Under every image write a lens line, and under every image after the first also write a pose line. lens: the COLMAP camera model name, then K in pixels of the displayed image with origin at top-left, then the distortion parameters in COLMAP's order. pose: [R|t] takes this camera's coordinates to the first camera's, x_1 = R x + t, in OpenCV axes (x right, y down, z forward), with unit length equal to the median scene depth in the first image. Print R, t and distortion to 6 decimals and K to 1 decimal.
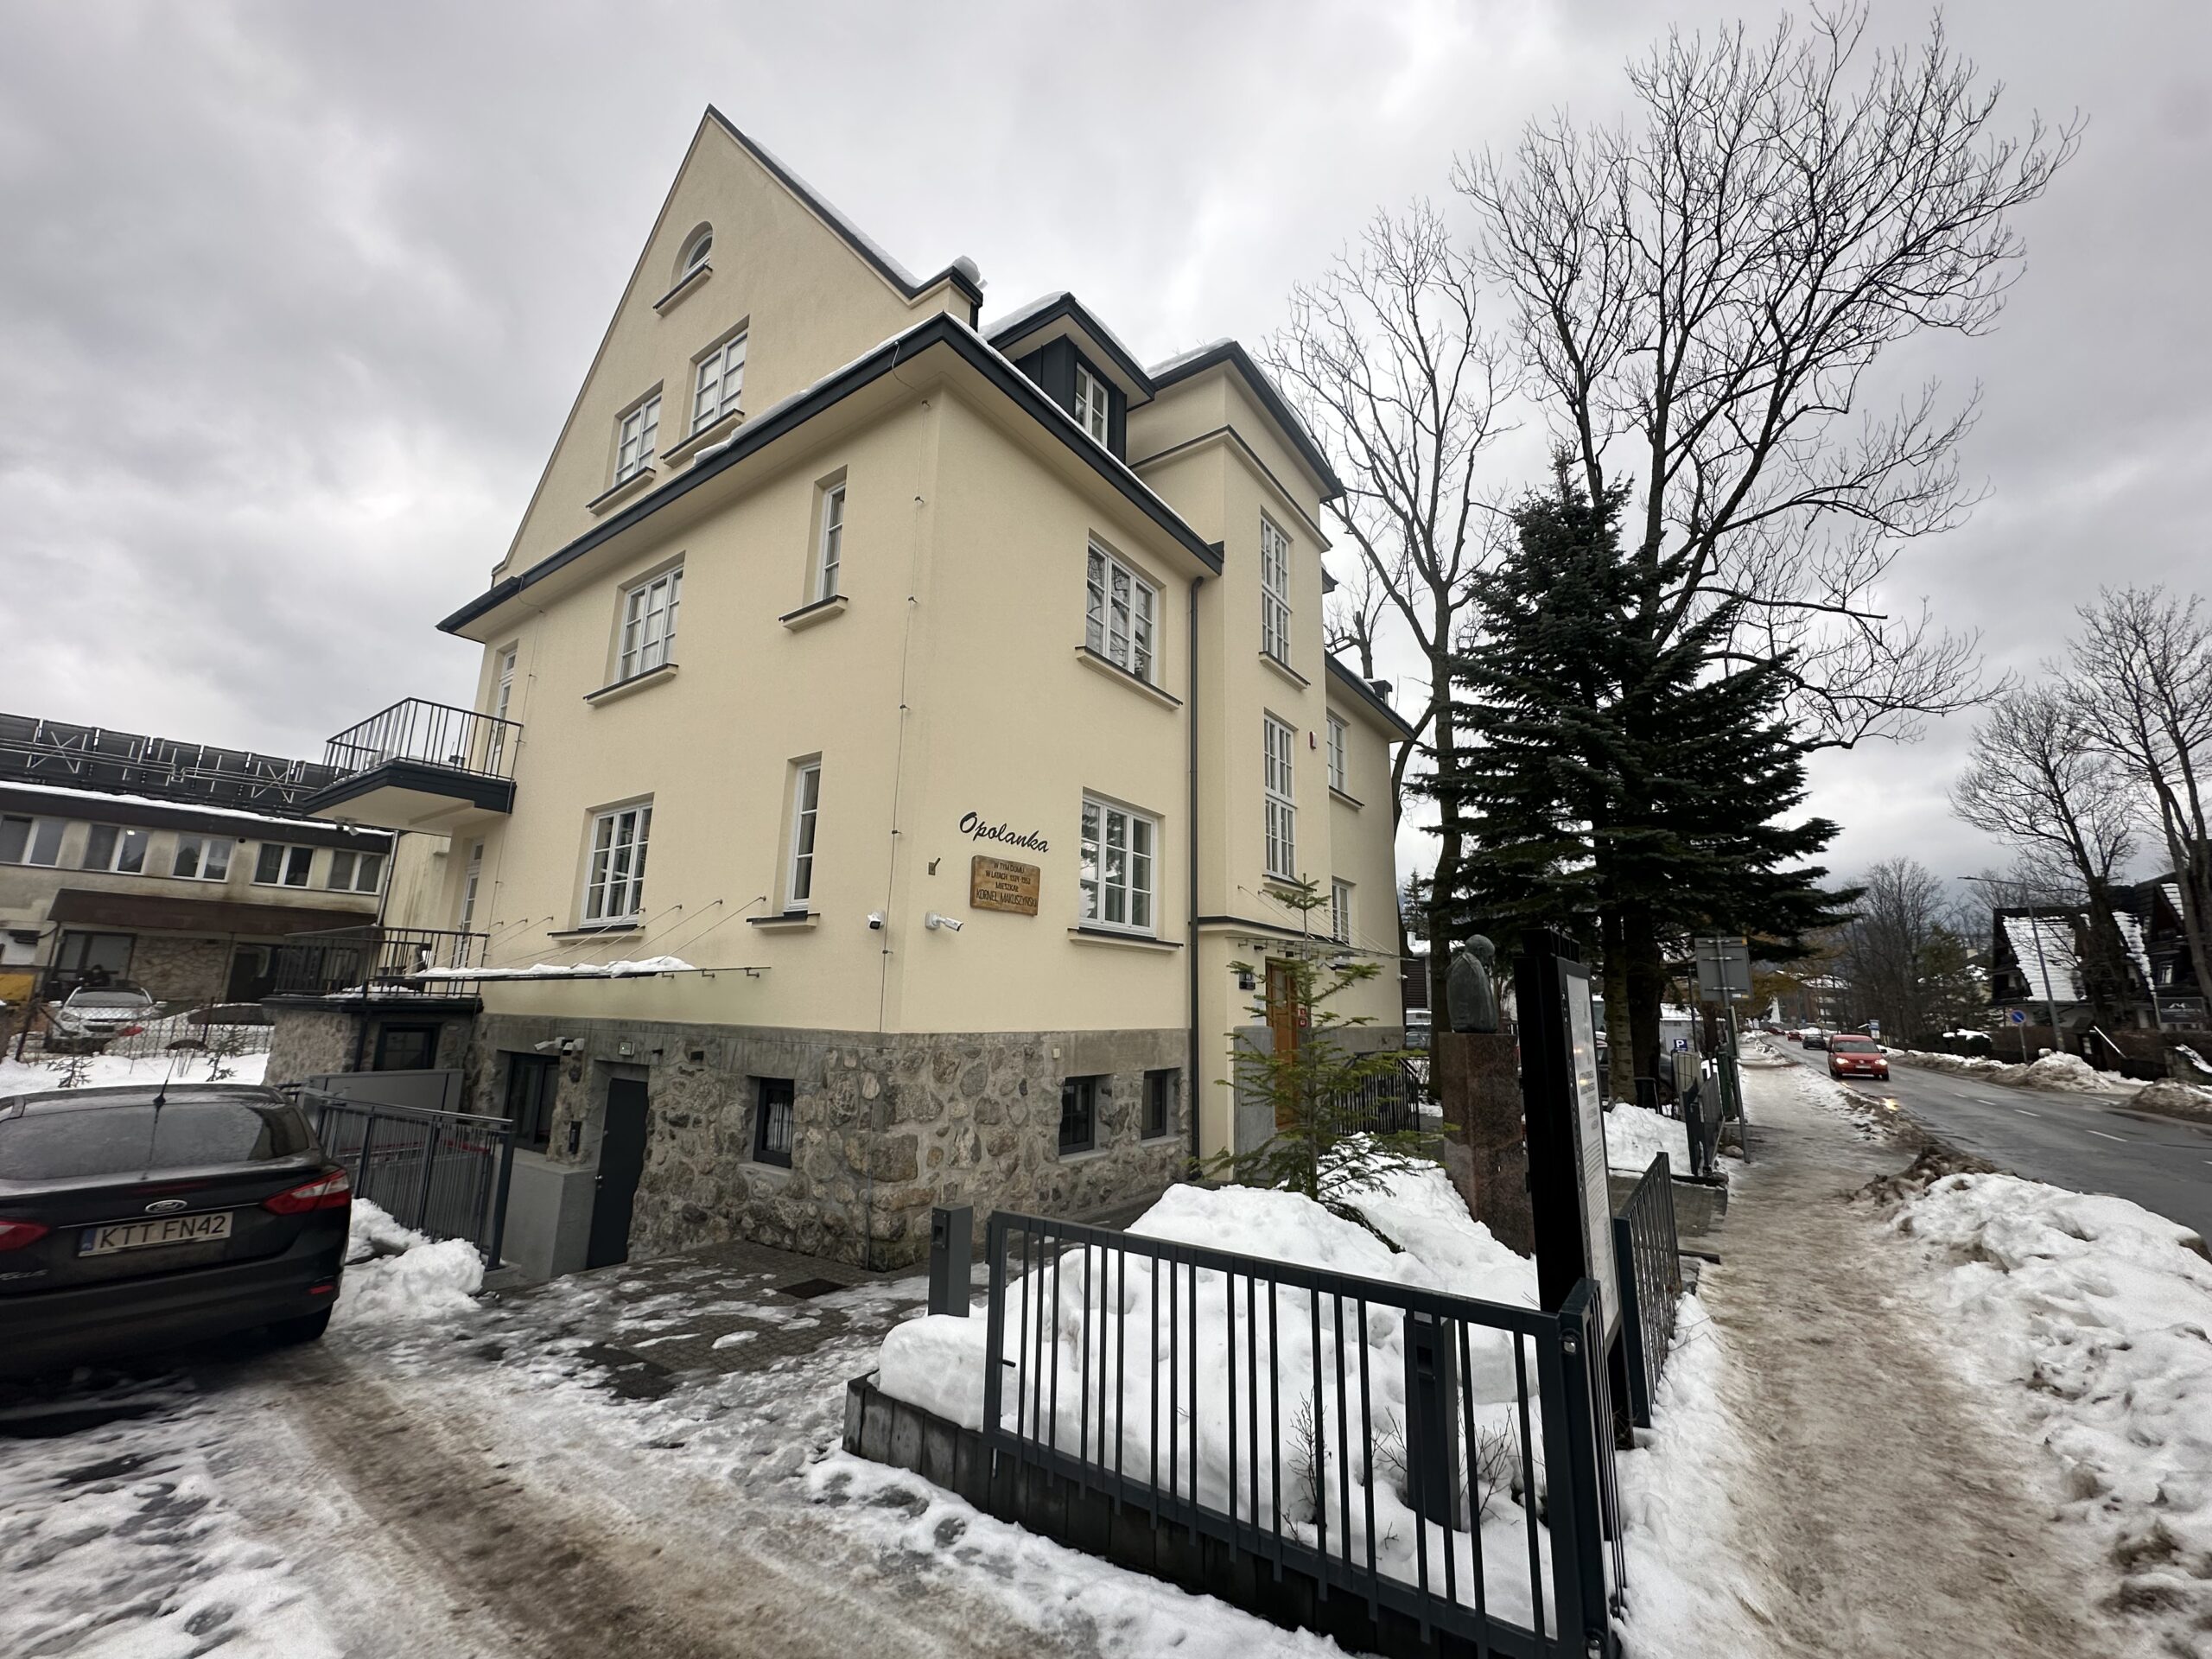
lens RADIAL K [[874.5, 0, 1107.8], [0, 874.5, 828.8], [0, 0, 1]] dist [0.000206, -0.000487]
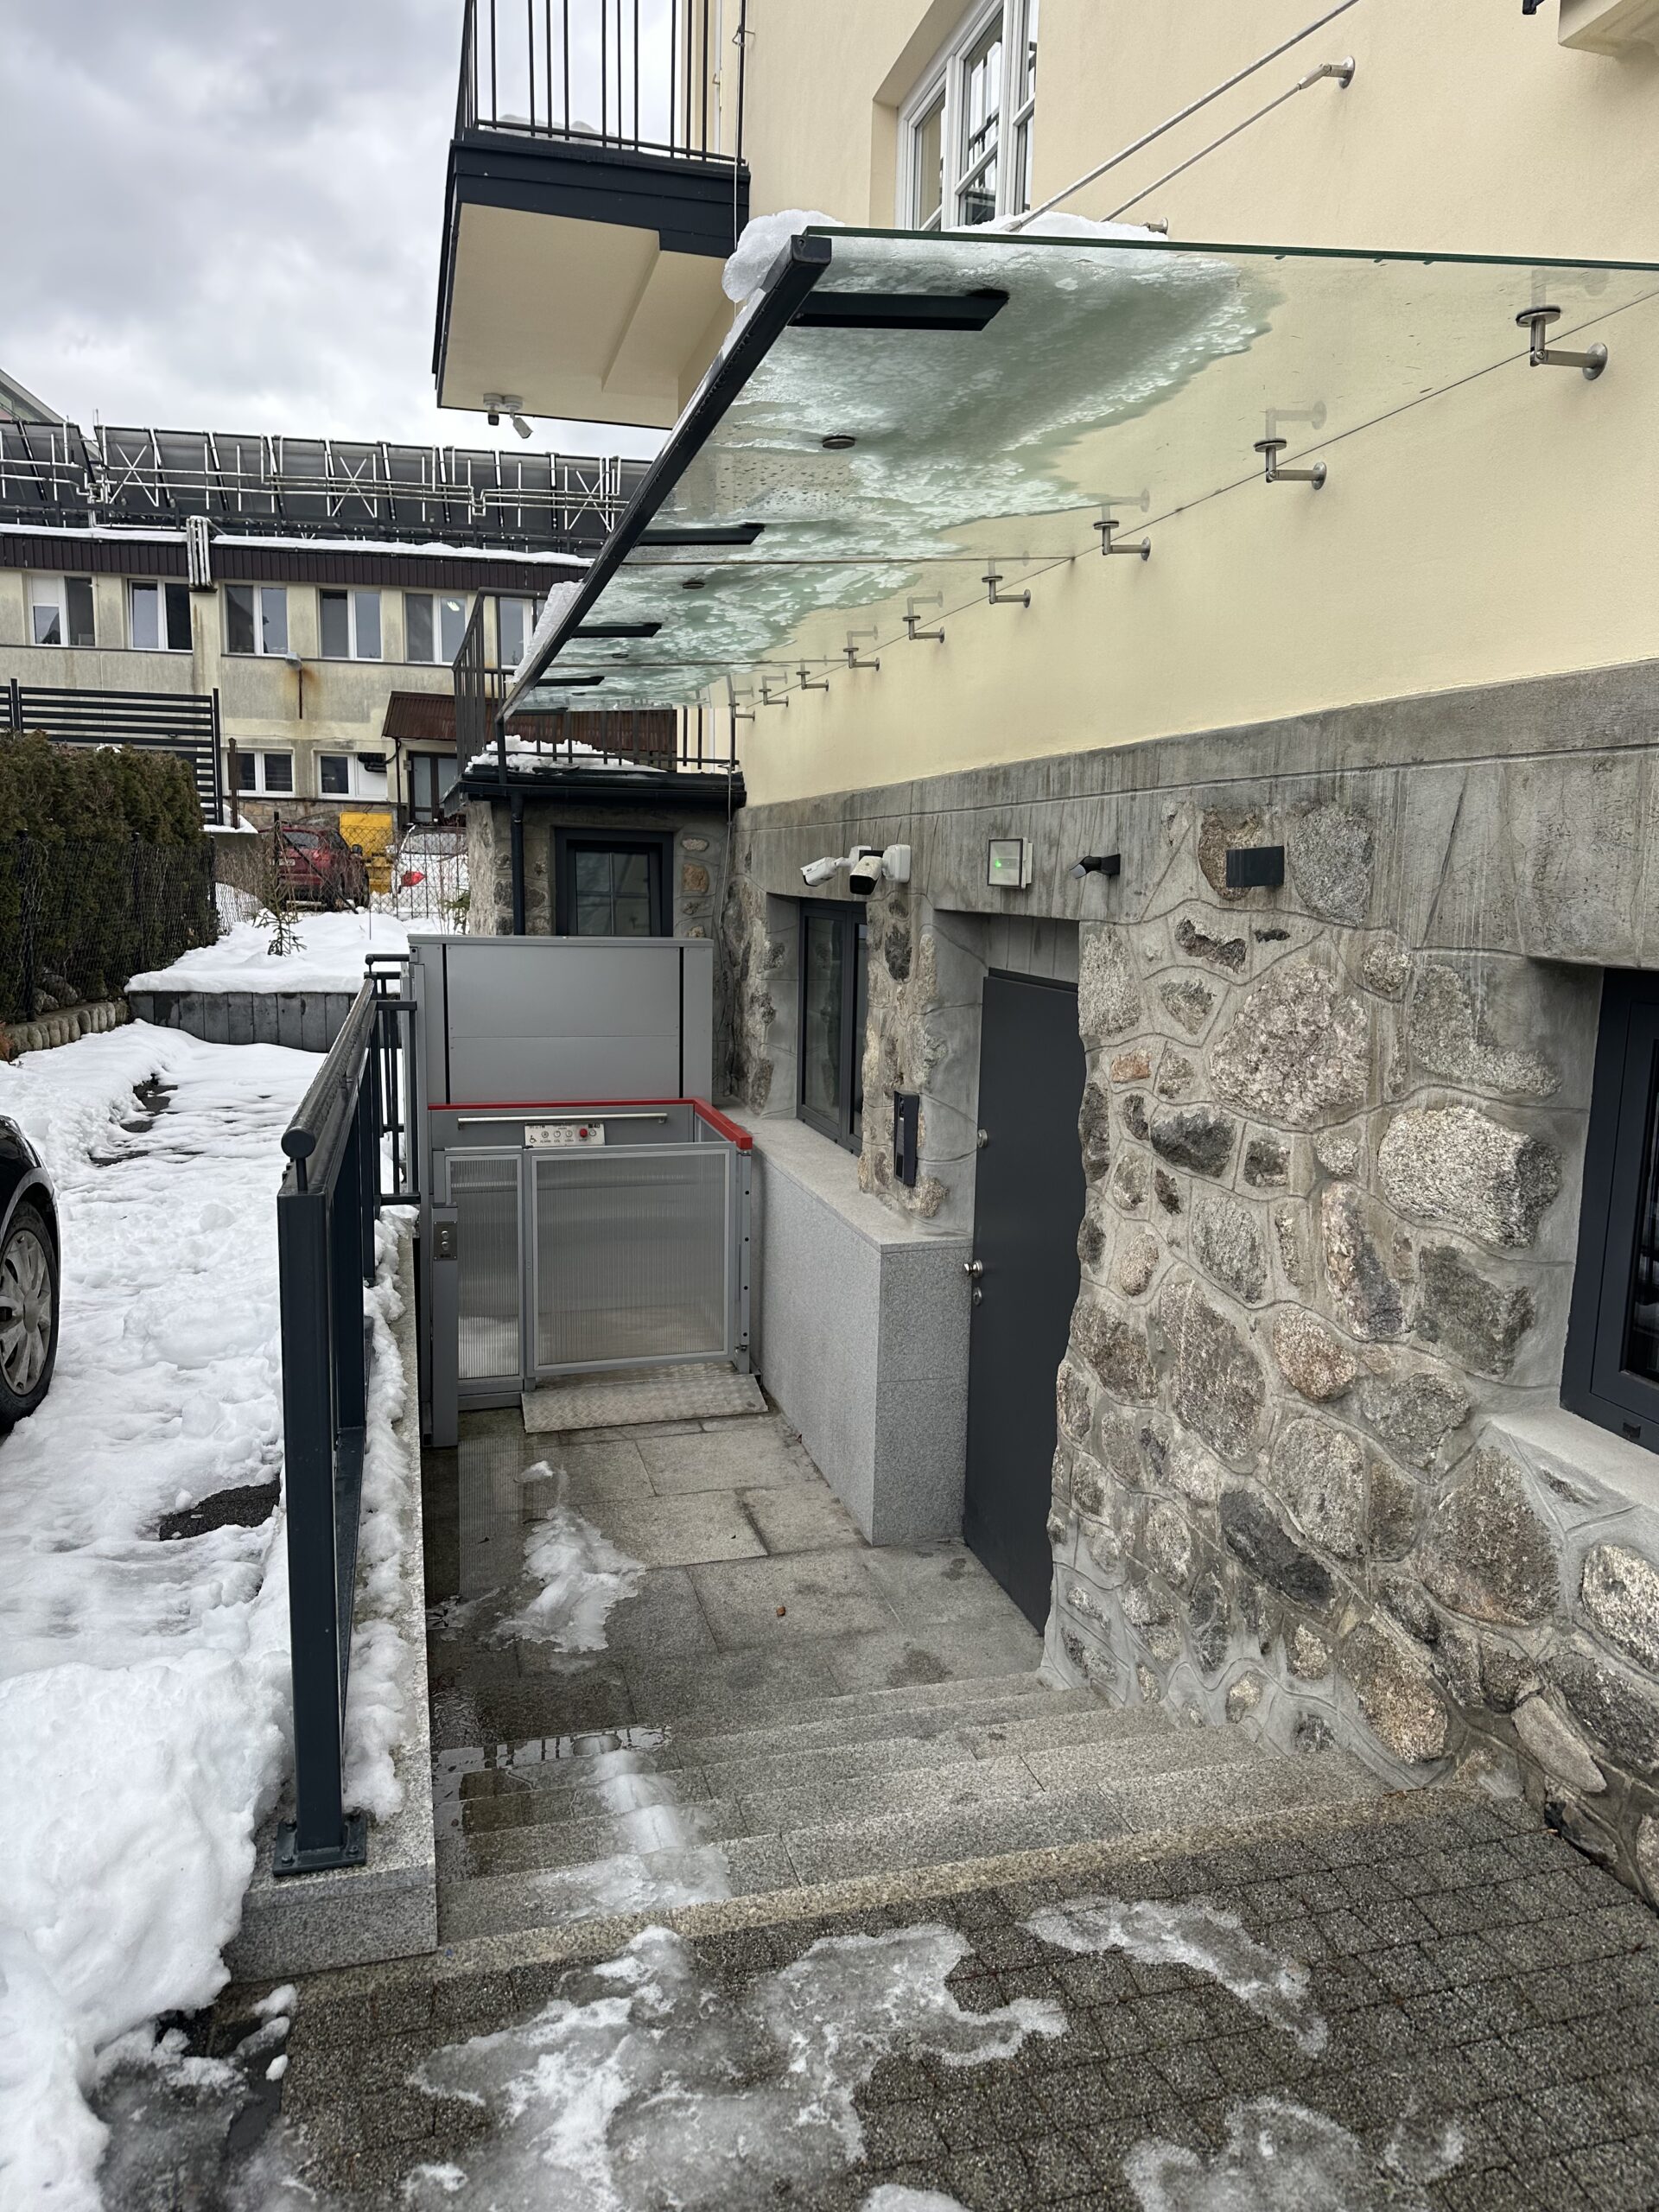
lens RADIAL K [[1539.8, 0, 810.3], [0, 1539.8, 1126.8], [0, 0, 1]] dist [0.054640, -0.061771]
pose [[0.766205, 0.103218, -0.634252, -0.291252], [0.123434, 0.944994, 0.302902, 0.182027], [0.630630, -0.310374, 0.711319, 0.611010]]
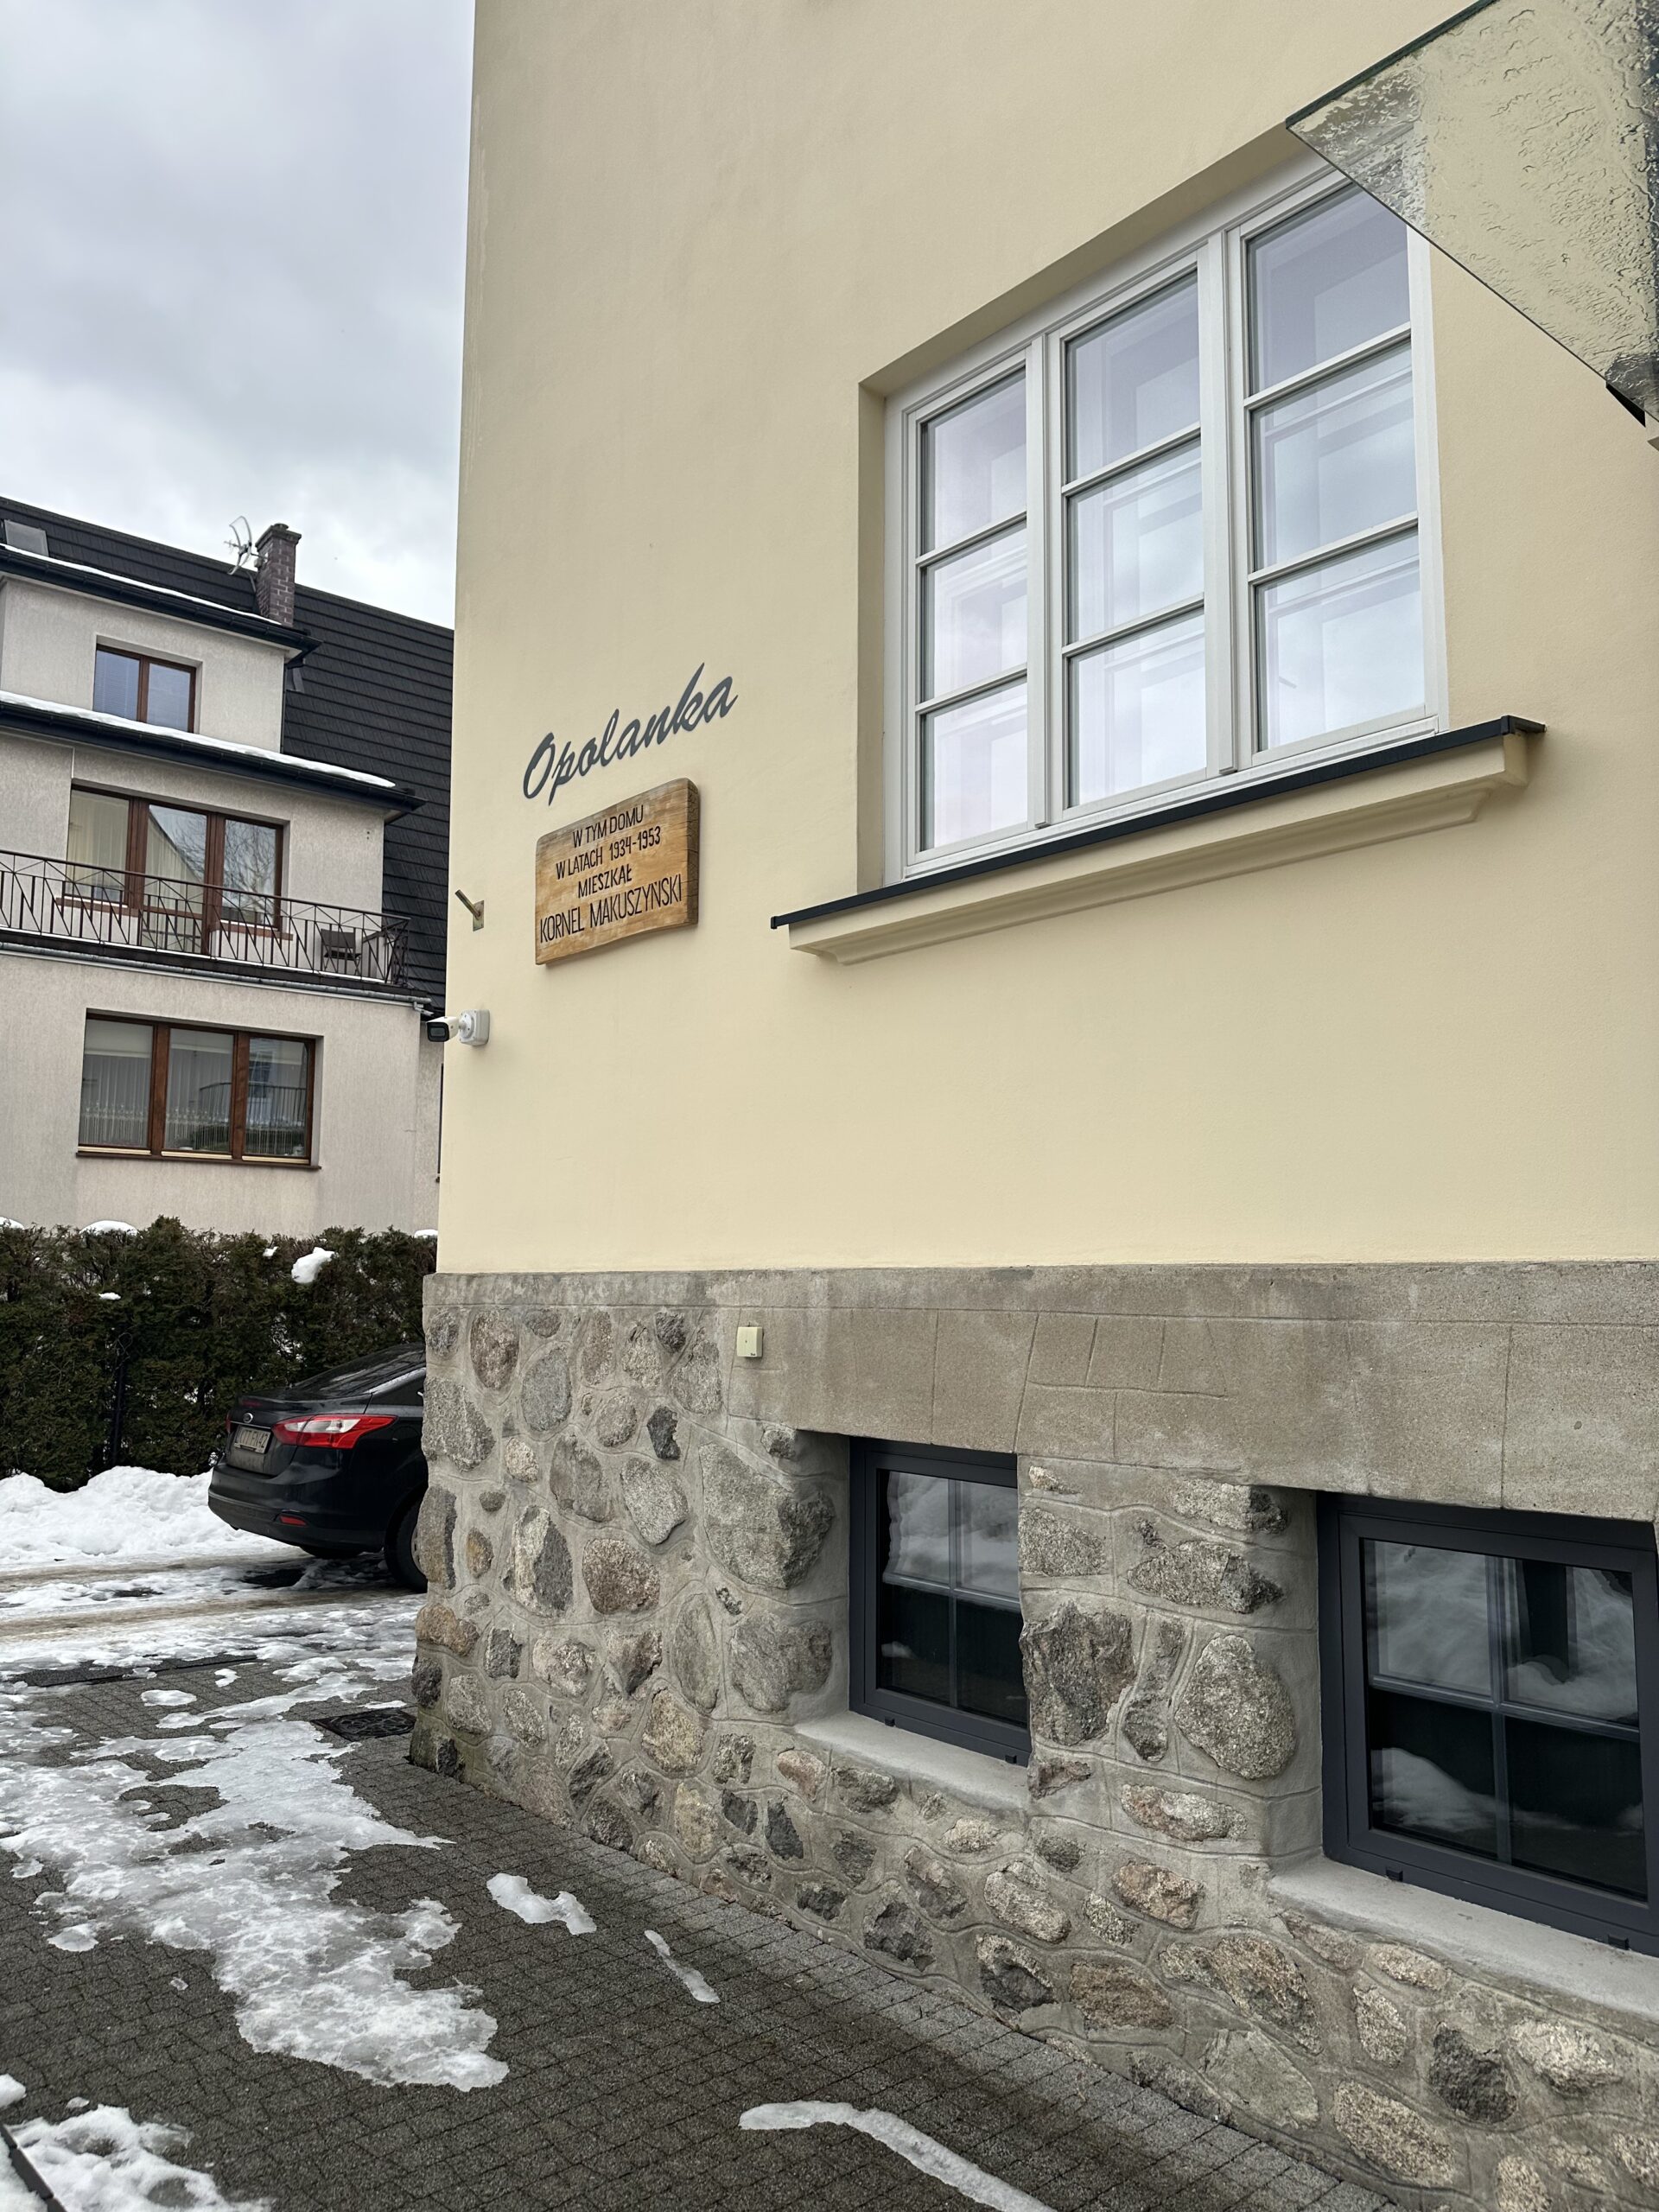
lens RADIAL K [[1539.8, 0, 820.3], [0, 1539.8, 1107.1], [0, 0, 1]] dist [0.054640, -0.061771]
pose [[-0.211331, -0.140693, -0.967236, 0.432223], [0.181805, 0.966658, -0.180331, 0.264932], [0.960357, -0.213957, -0.178707, 1.079582]]
